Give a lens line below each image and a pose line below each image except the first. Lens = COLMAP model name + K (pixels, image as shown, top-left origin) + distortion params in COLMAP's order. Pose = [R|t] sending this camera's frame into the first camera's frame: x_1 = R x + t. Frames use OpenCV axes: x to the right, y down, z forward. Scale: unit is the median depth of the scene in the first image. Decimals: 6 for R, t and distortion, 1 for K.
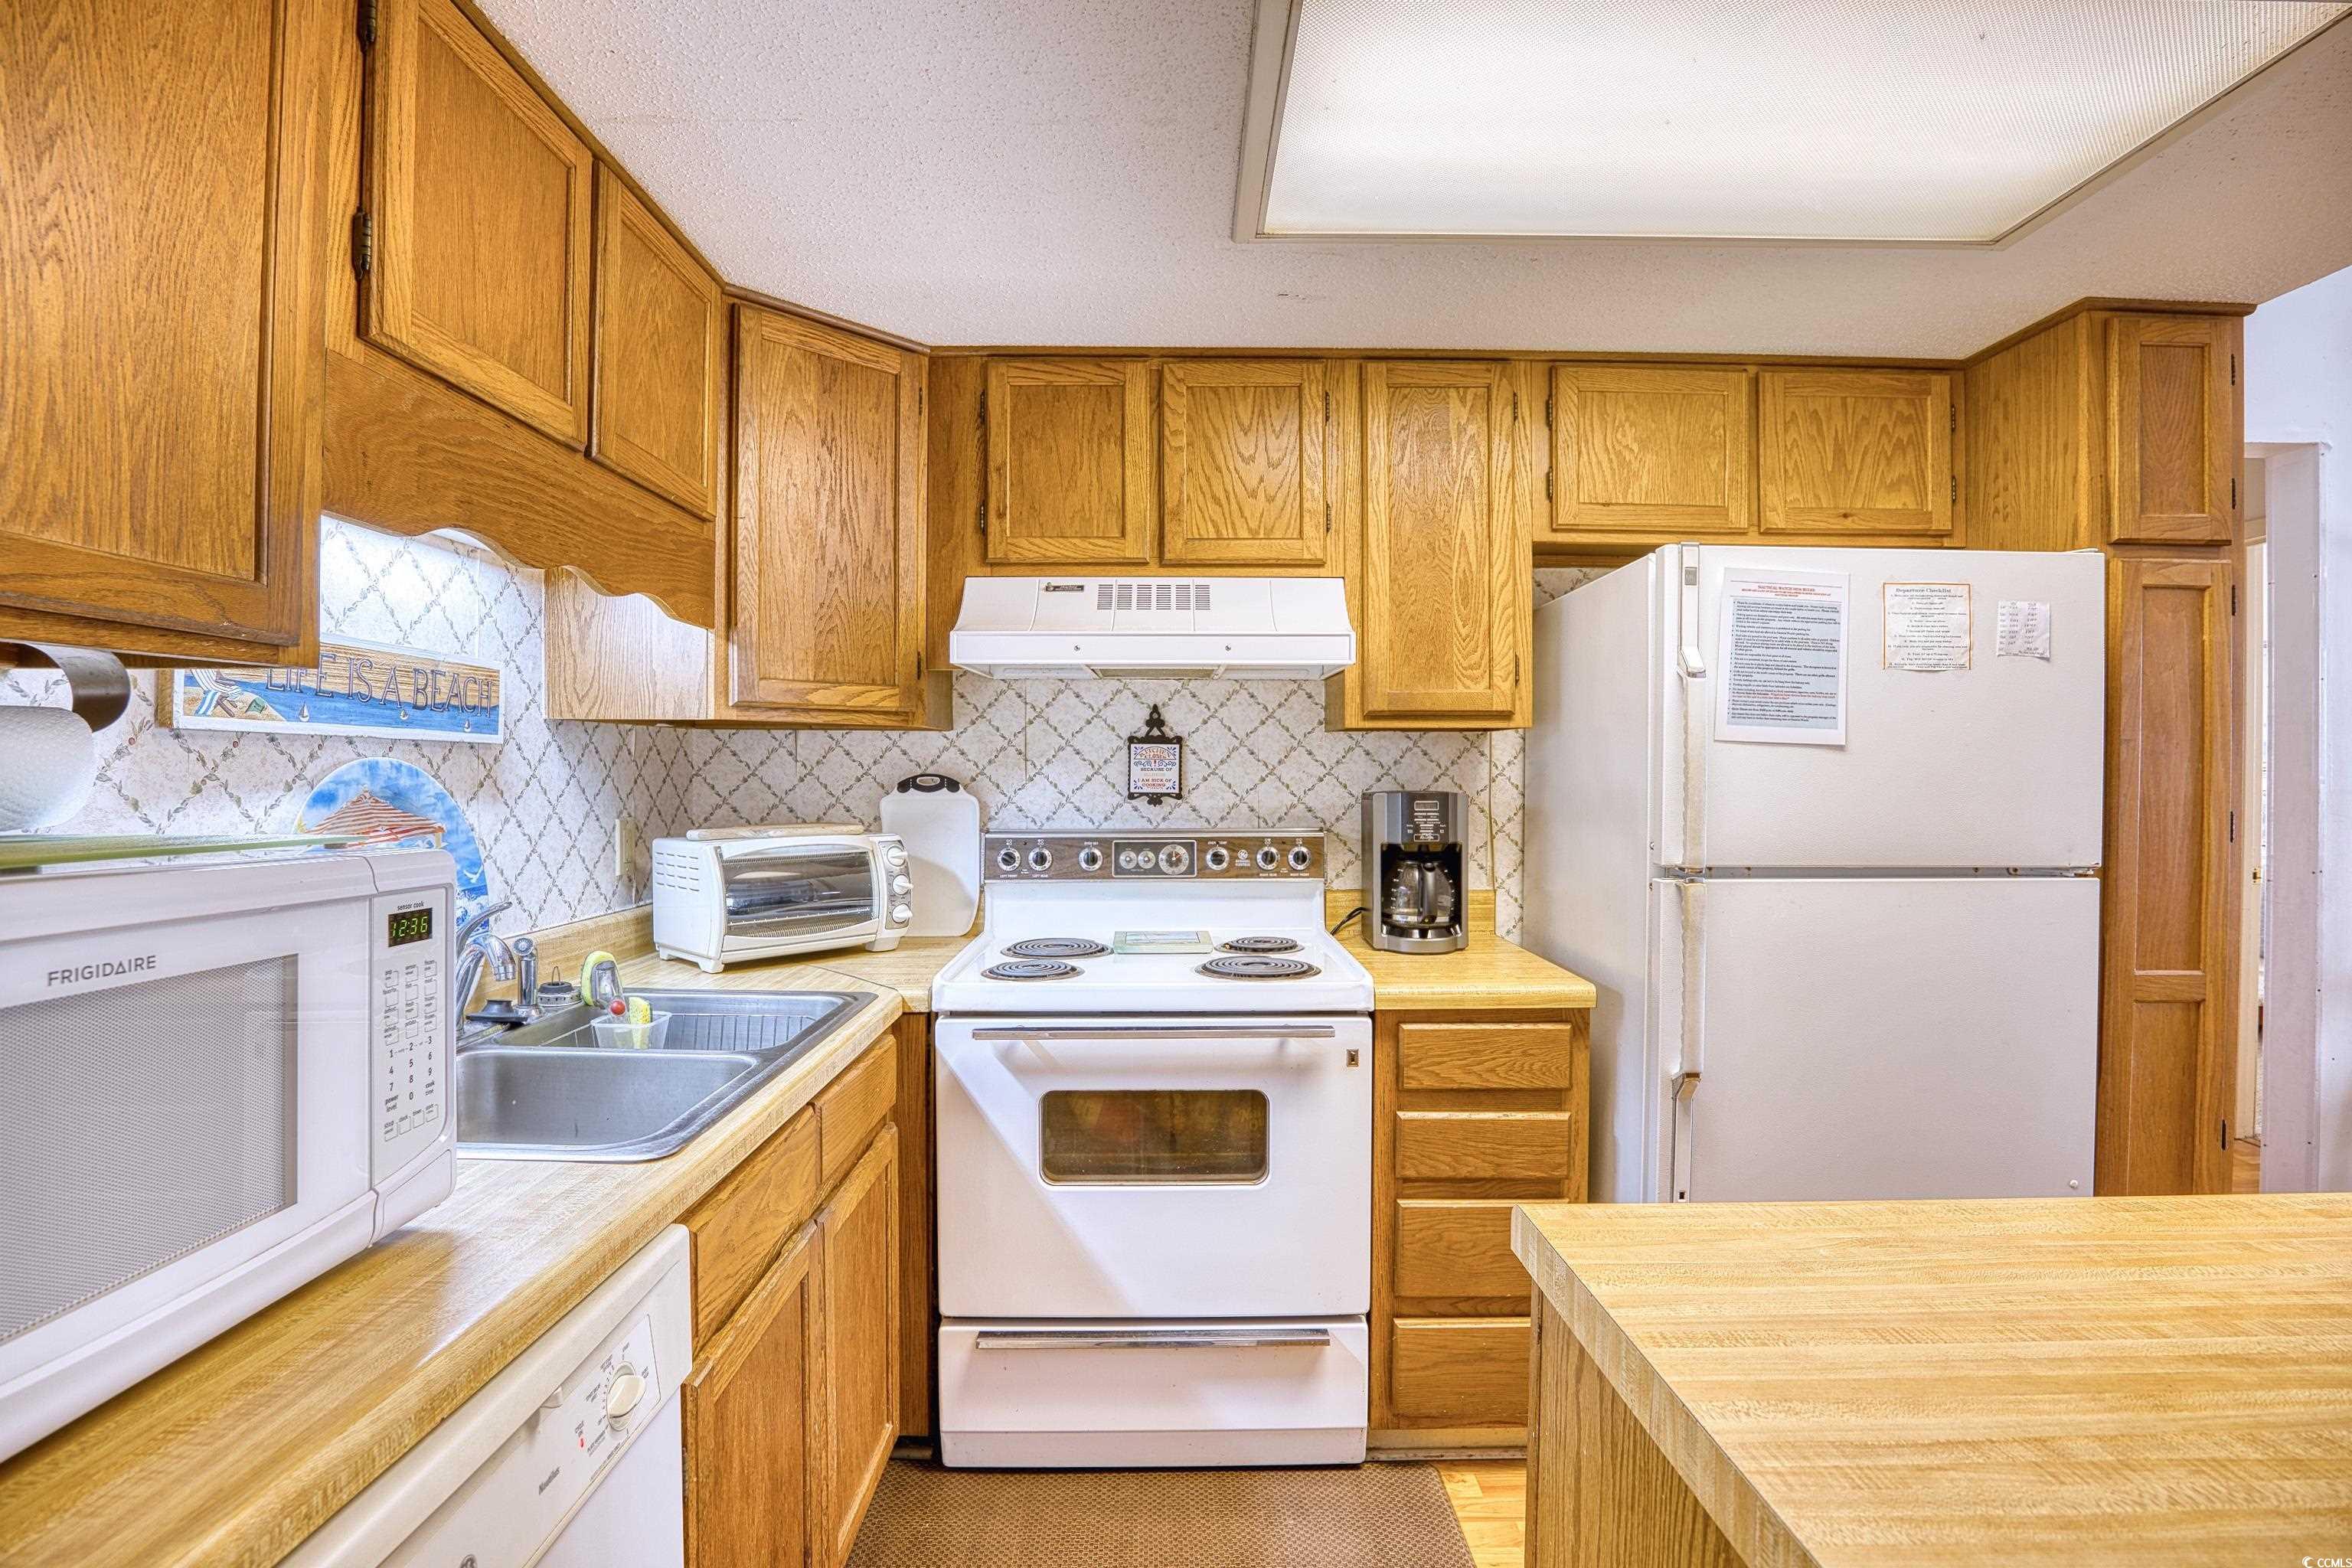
lens RADIAL K [[1102.8, 0, 1171.1], [0, 1102.8, 778.5], [0, 0, 1]] dist [-0.053841, 0.011512]
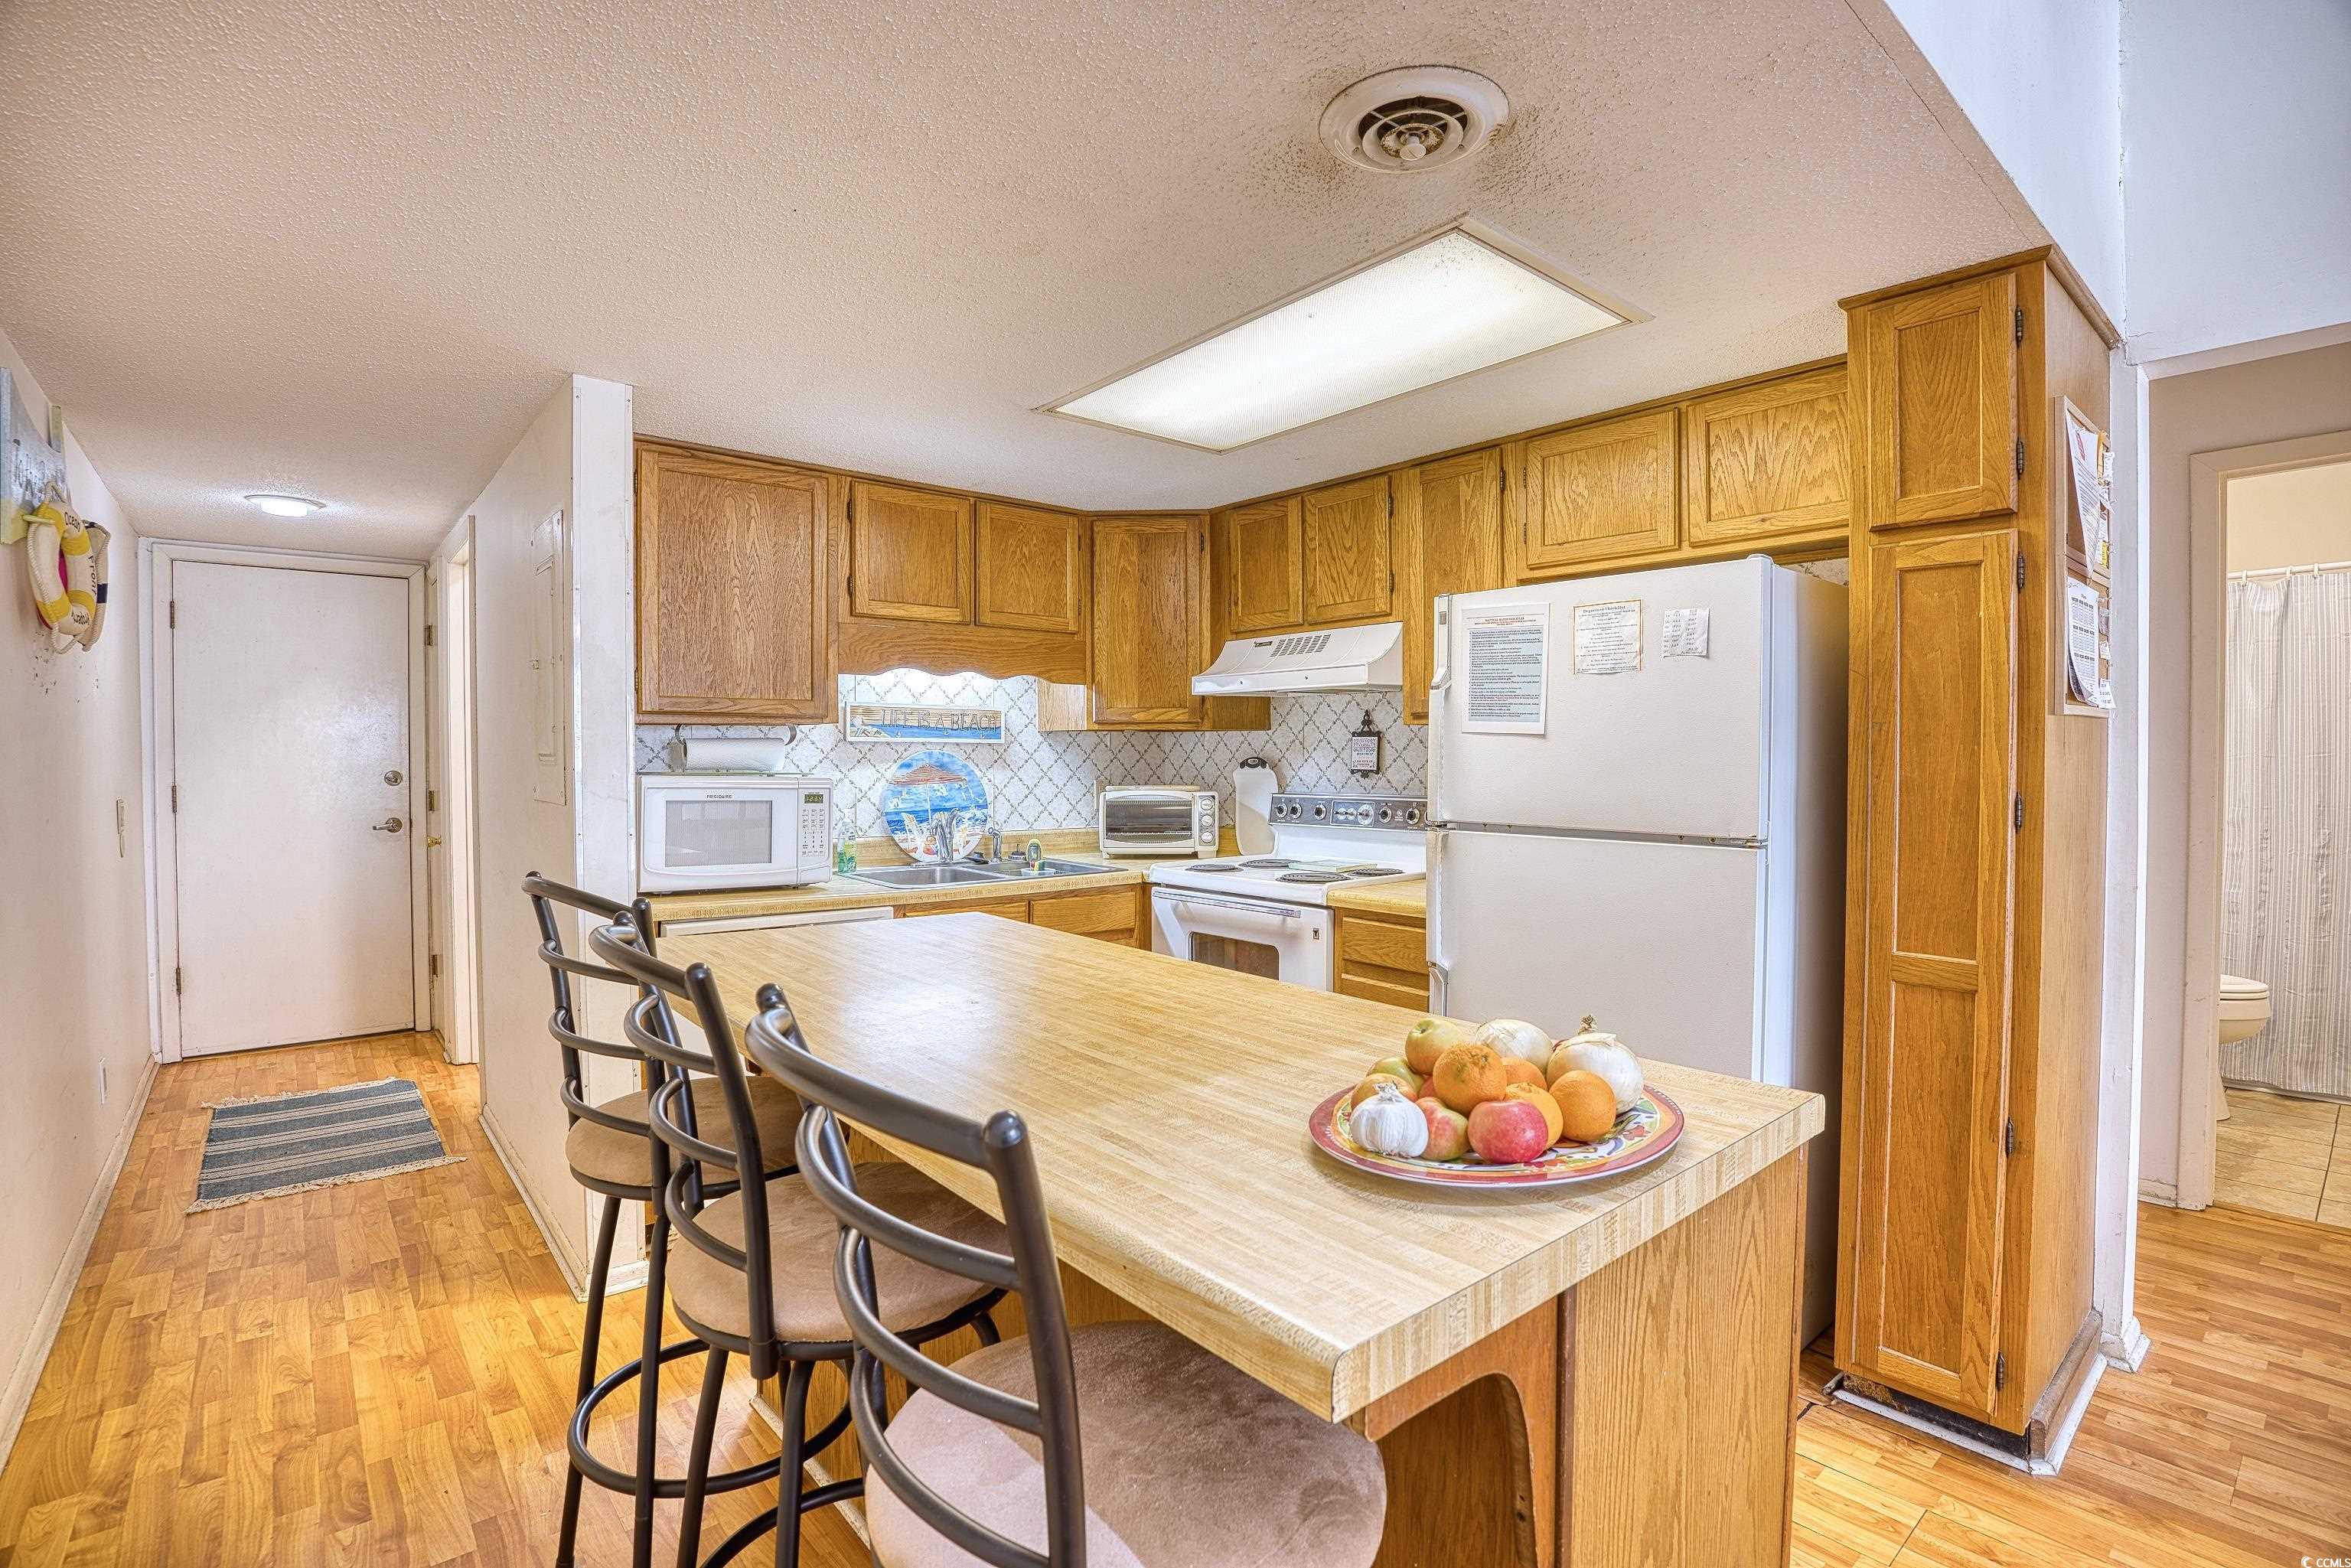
lens RADIAL K [[1102.3, 0, 1183.4], [0, 1102.3, 787.1], [0, 0, 1]] dist [-0.053841, 0.011512]
pose [[0.648005, 0.020065, -0.761371, 1.249409], [-0.004997, 0.999743, 0.022094, 0.006105], [0.761619, -0.010513, 0.647939, -0.183590]]
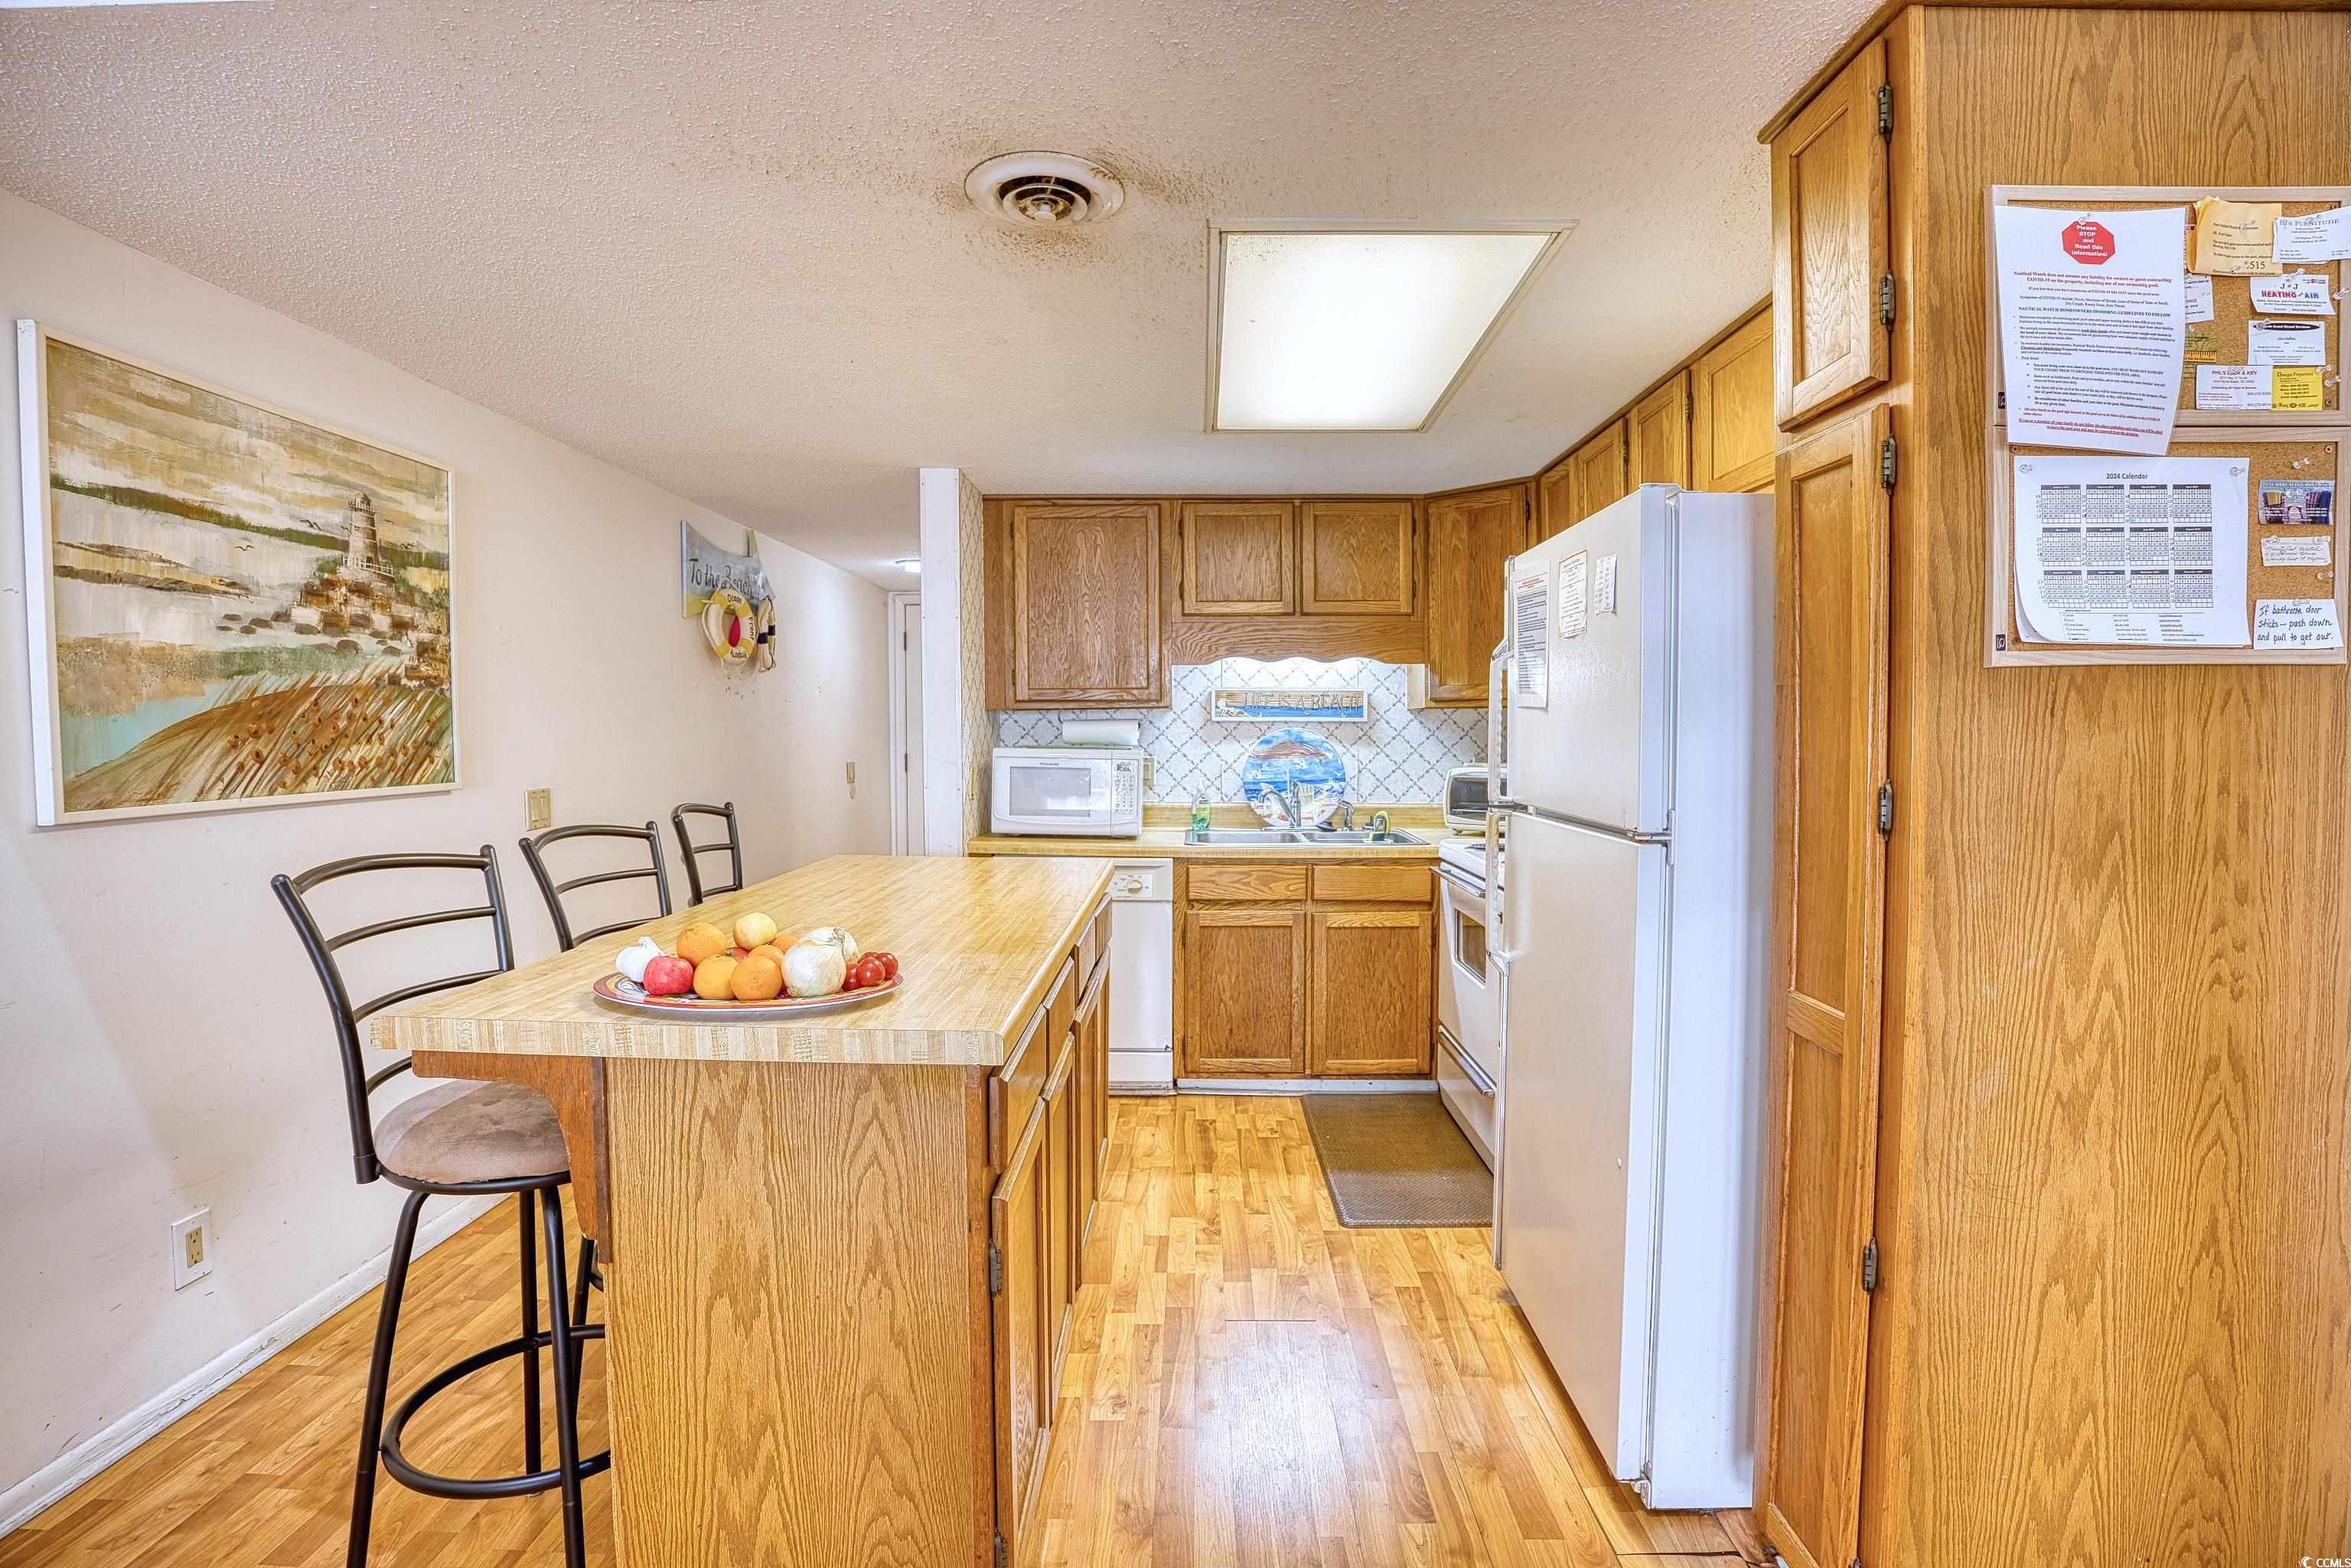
lens RADIAL K [[1102.3, 0, 1193.0], [0, 1102.3, 784.5], [0, 0, 1]] dist [-0.053841, 0.011512]
pose [[-0.004645, 0.043592, -0.999039, 1.678883], [-0.005462, 0.999033, 0.043617, 0.003216], [0.999974, 0.005659, -0.004403, 0.569185]]
